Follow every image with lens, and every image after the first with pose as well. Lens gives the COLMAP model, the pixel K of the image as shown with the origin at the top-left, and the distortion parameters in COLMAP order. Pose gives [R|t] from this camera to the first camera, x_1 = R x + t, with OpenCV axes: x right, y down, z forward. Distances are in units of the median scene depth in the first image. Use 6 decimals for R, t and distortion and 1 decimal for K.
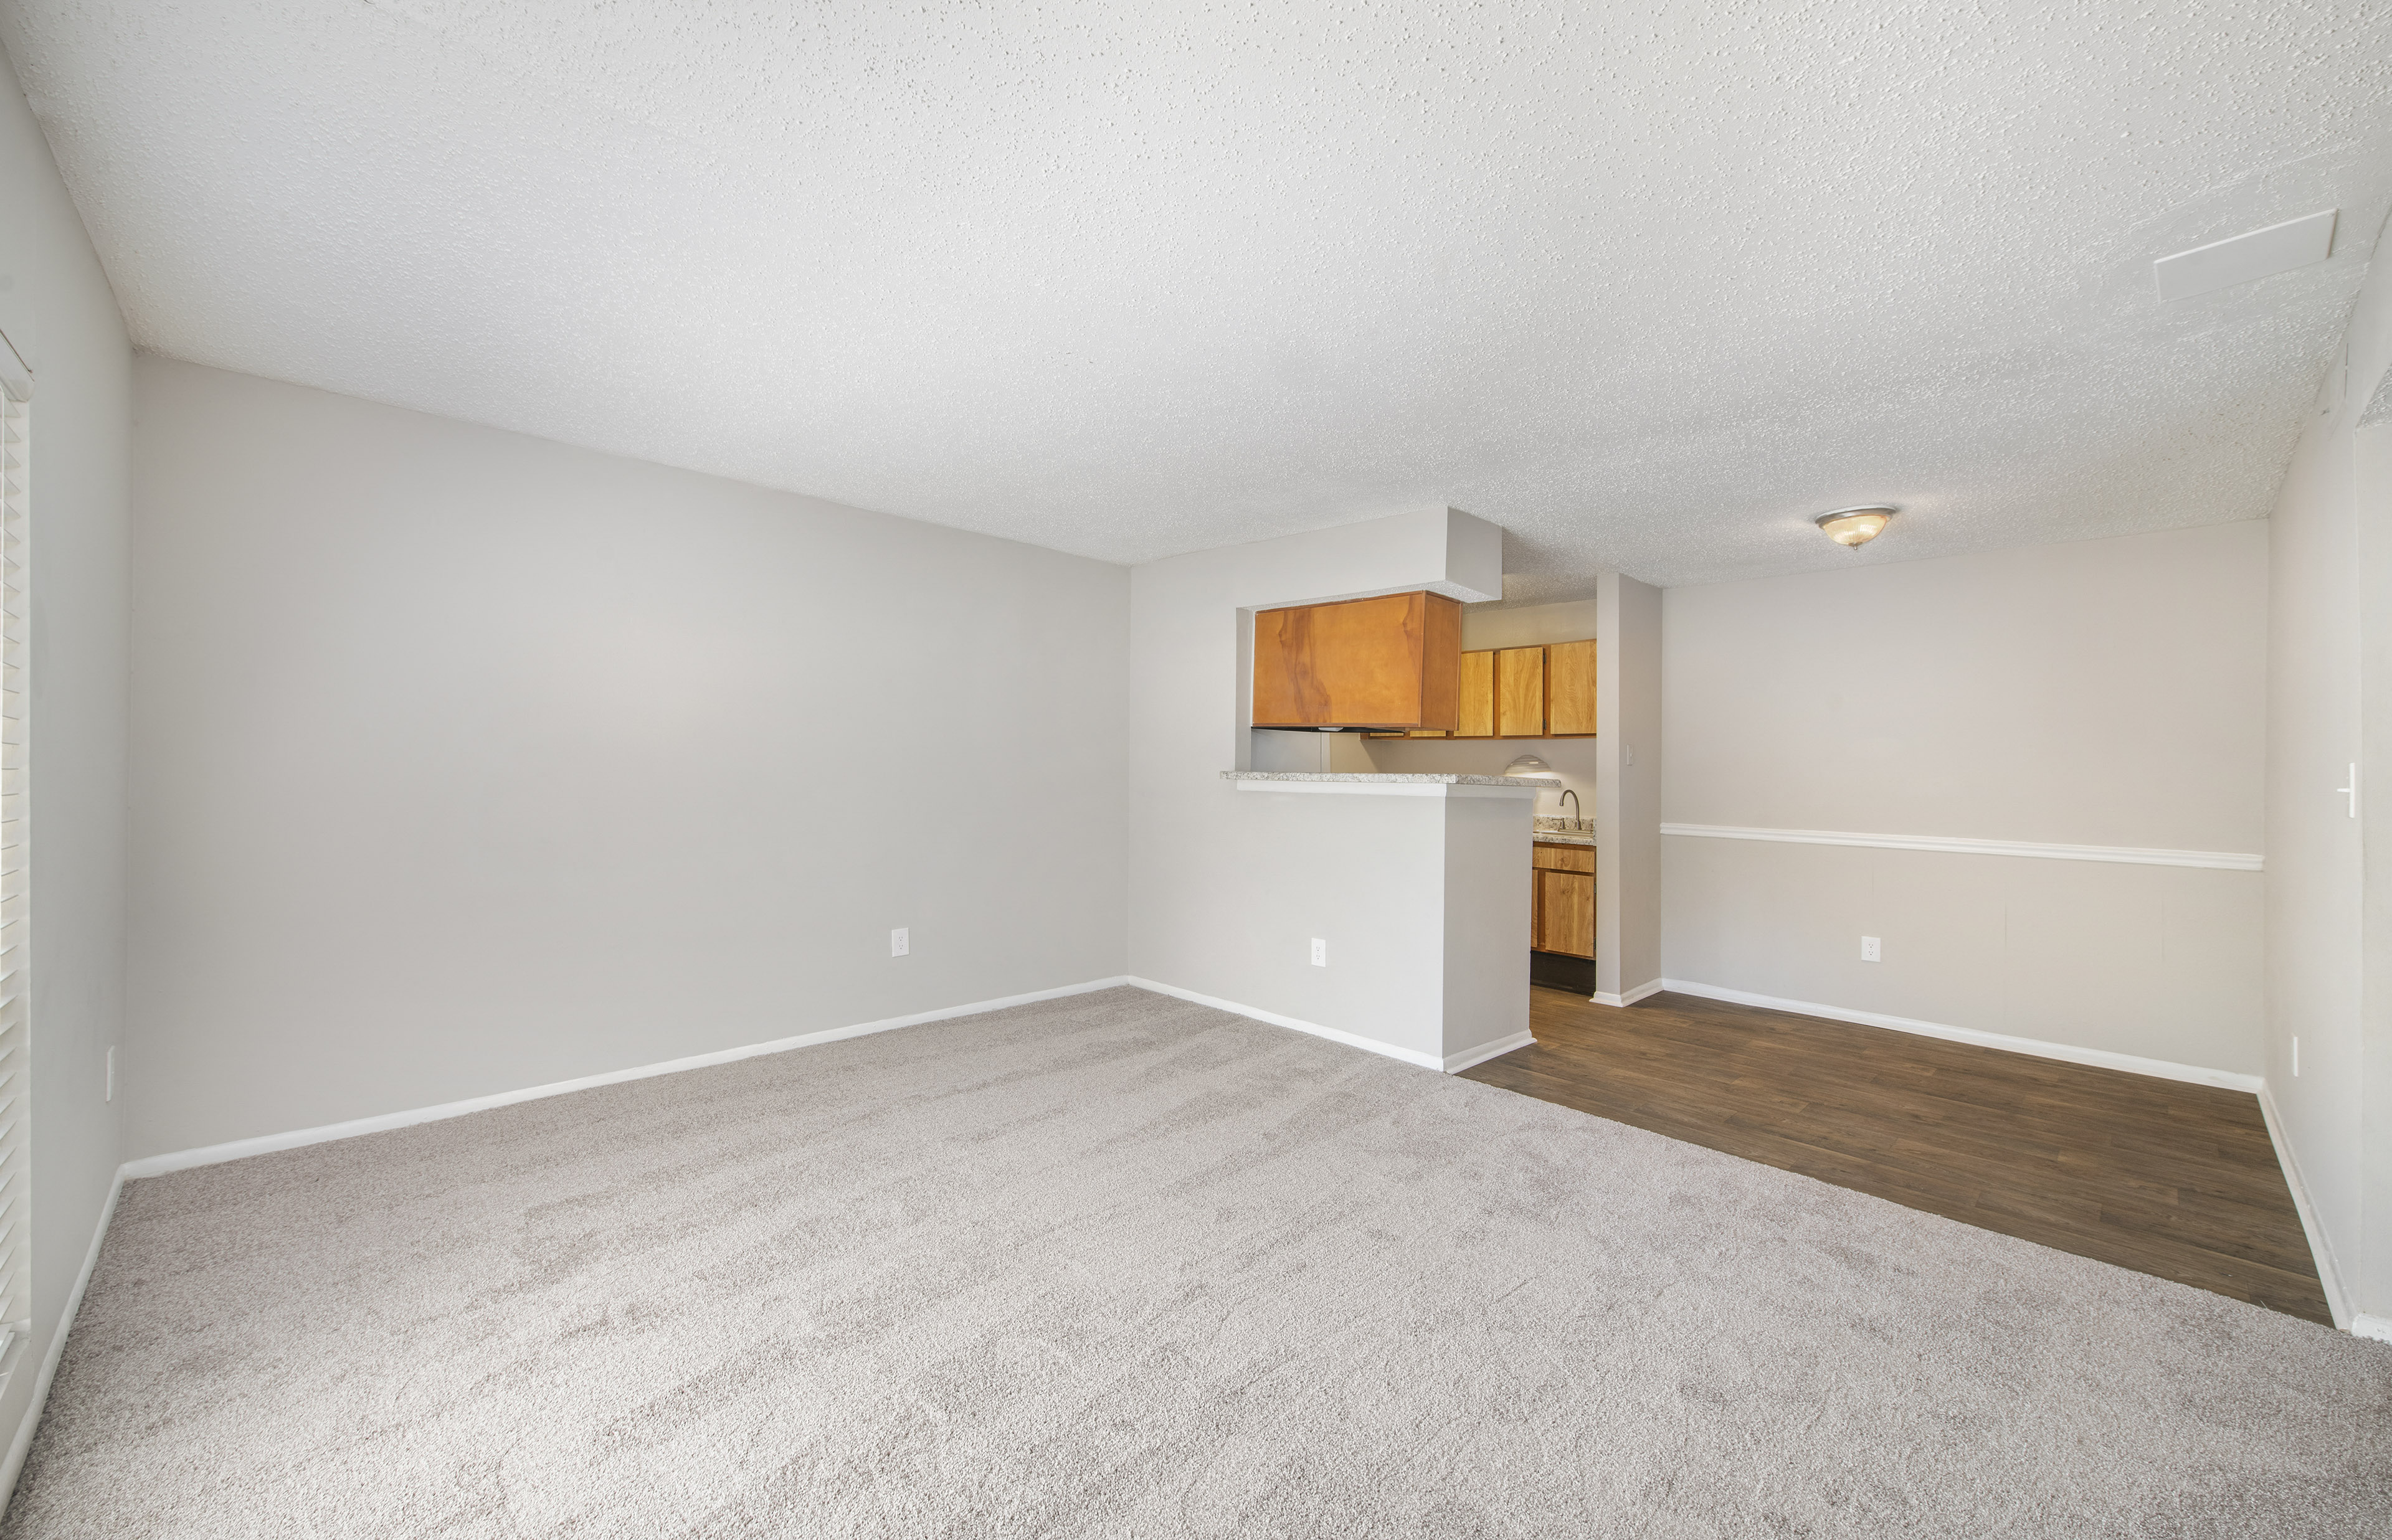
lens RADIAL K [[926.7, 0, 1189.7], [0, 926.7, 774.1], [0, 0, 1]] dist [-0.003538, 0.000307]
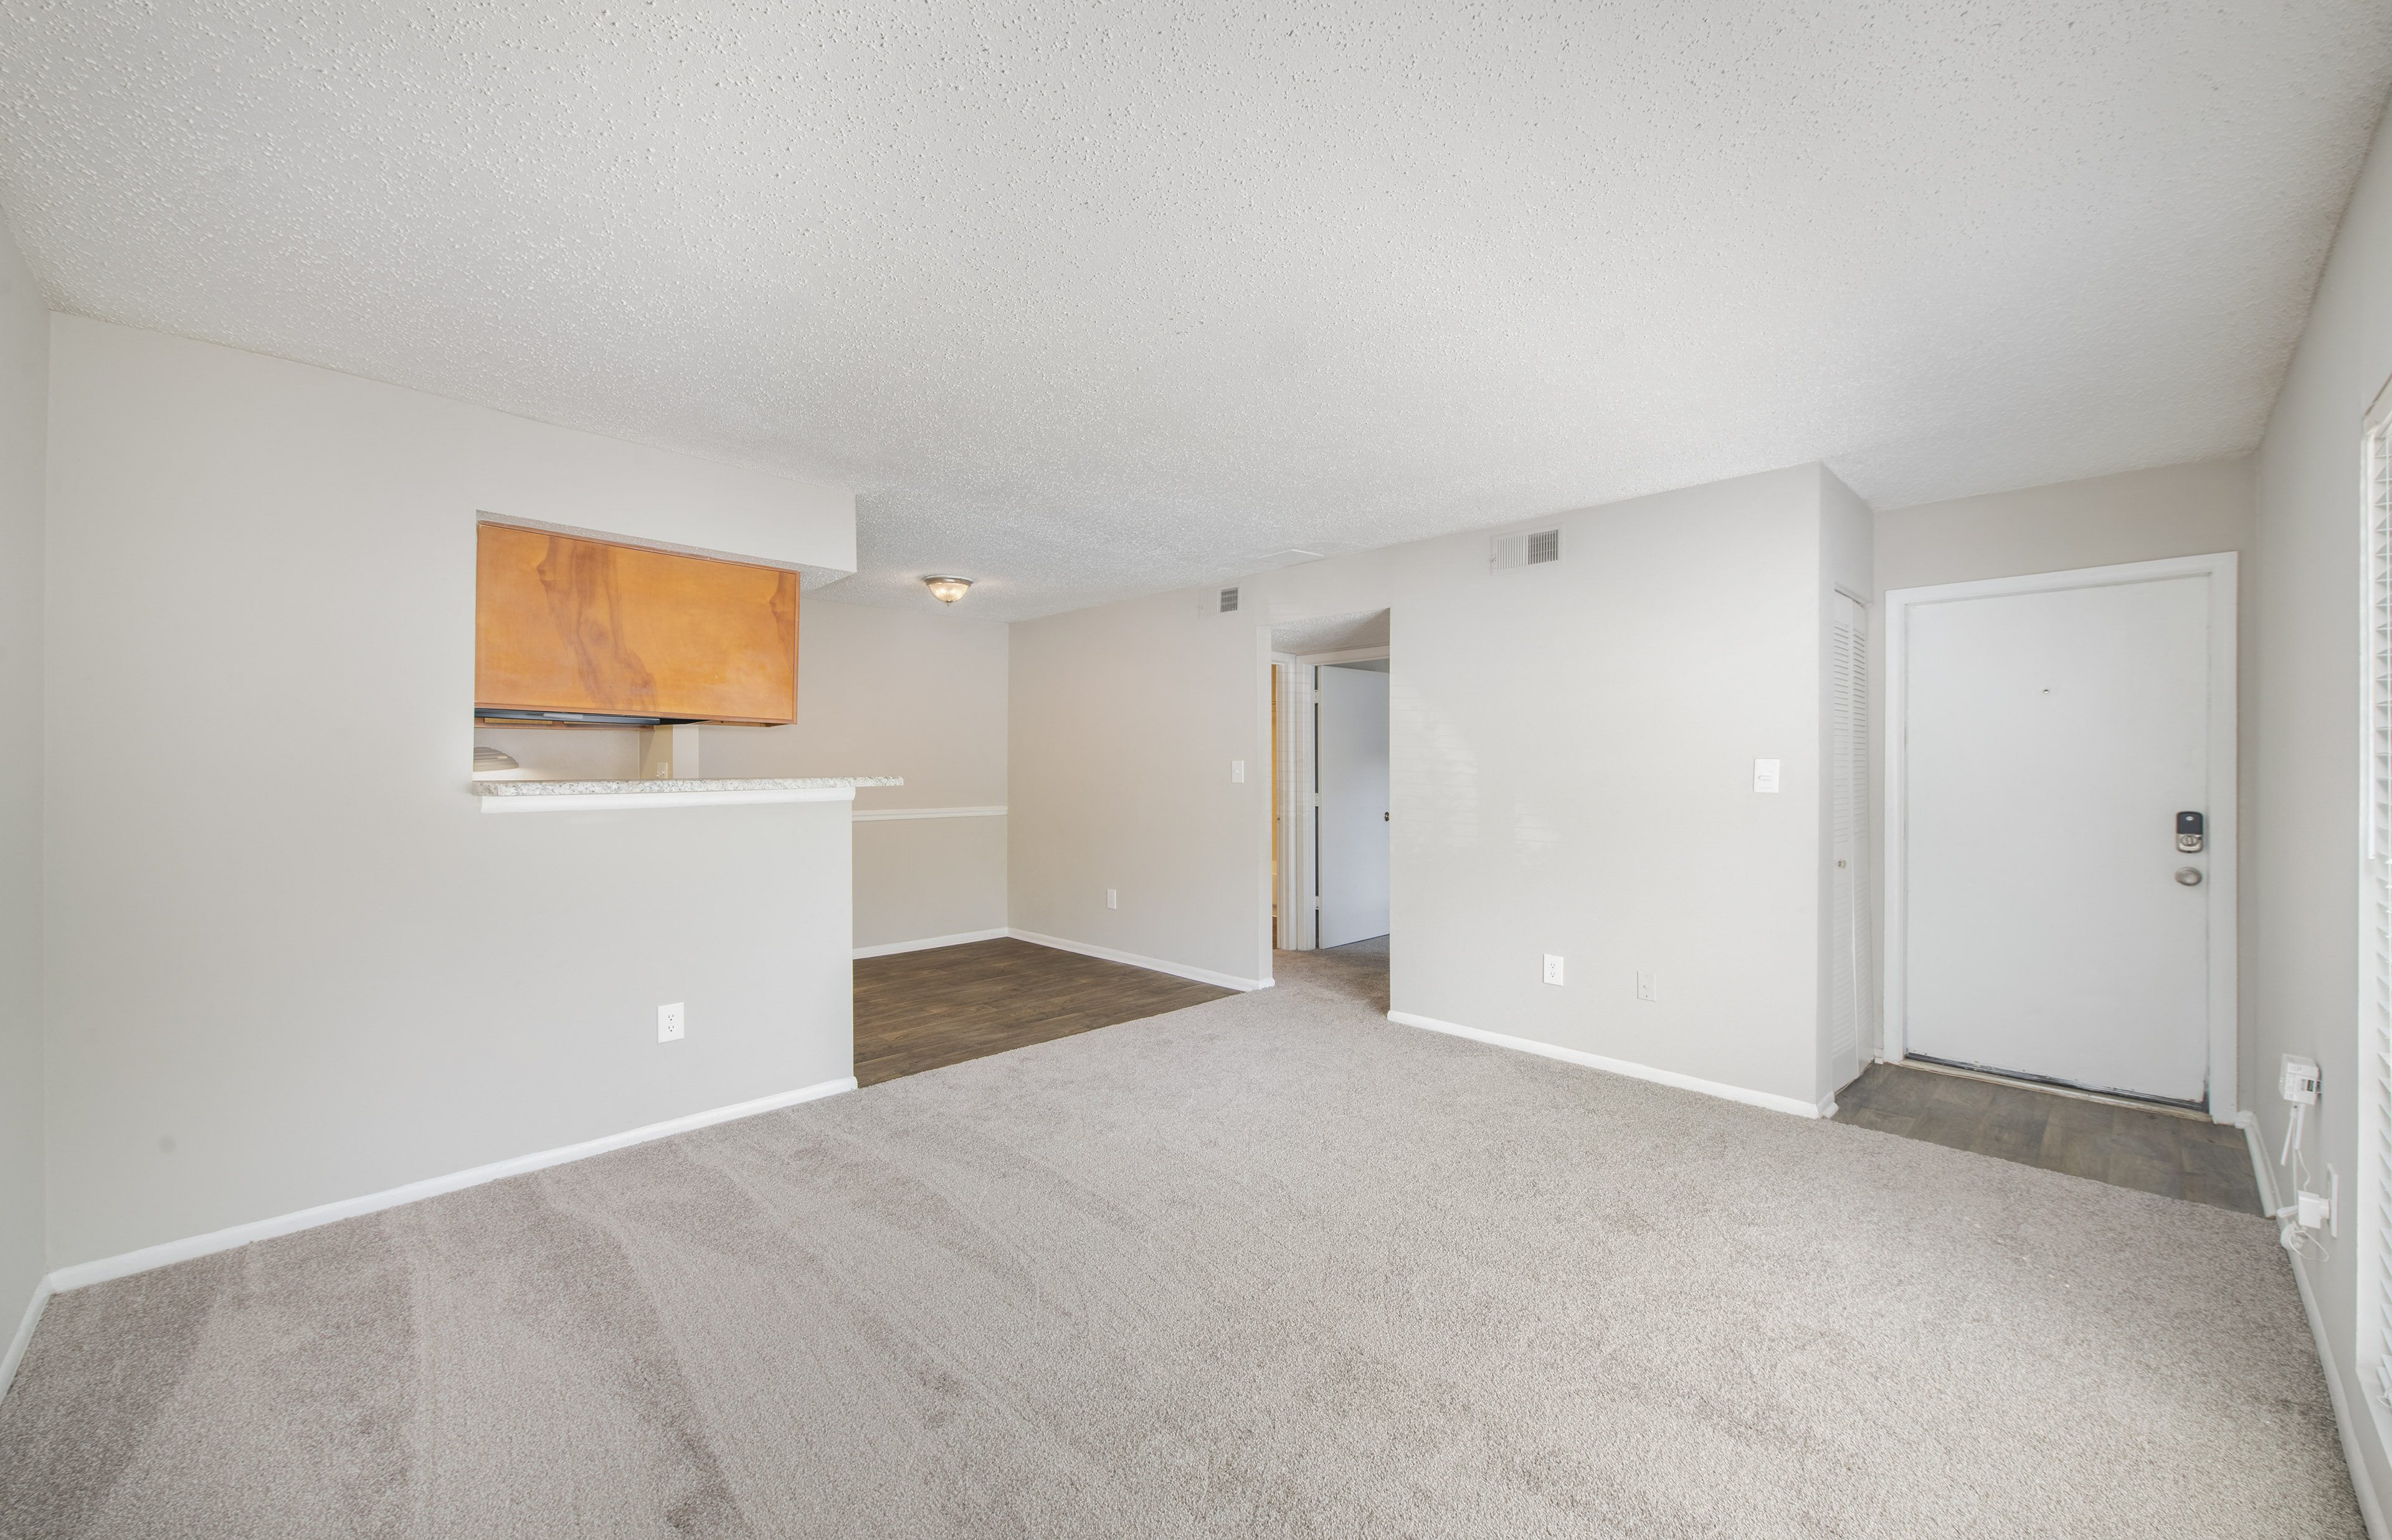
lens RADIAL K [[926.7, 0, 1176.3], [0, 926.7, 759.3], [0, 0, 1]] dist [-0.003538, 0.000307]
pose [[-0.020511, -0.013849, 0.999694, -0.673020], [0.000826, 0.999903, 0.013868, -0.031069], [-0.999789, 0.001110, -0.020497, 0.678717]]
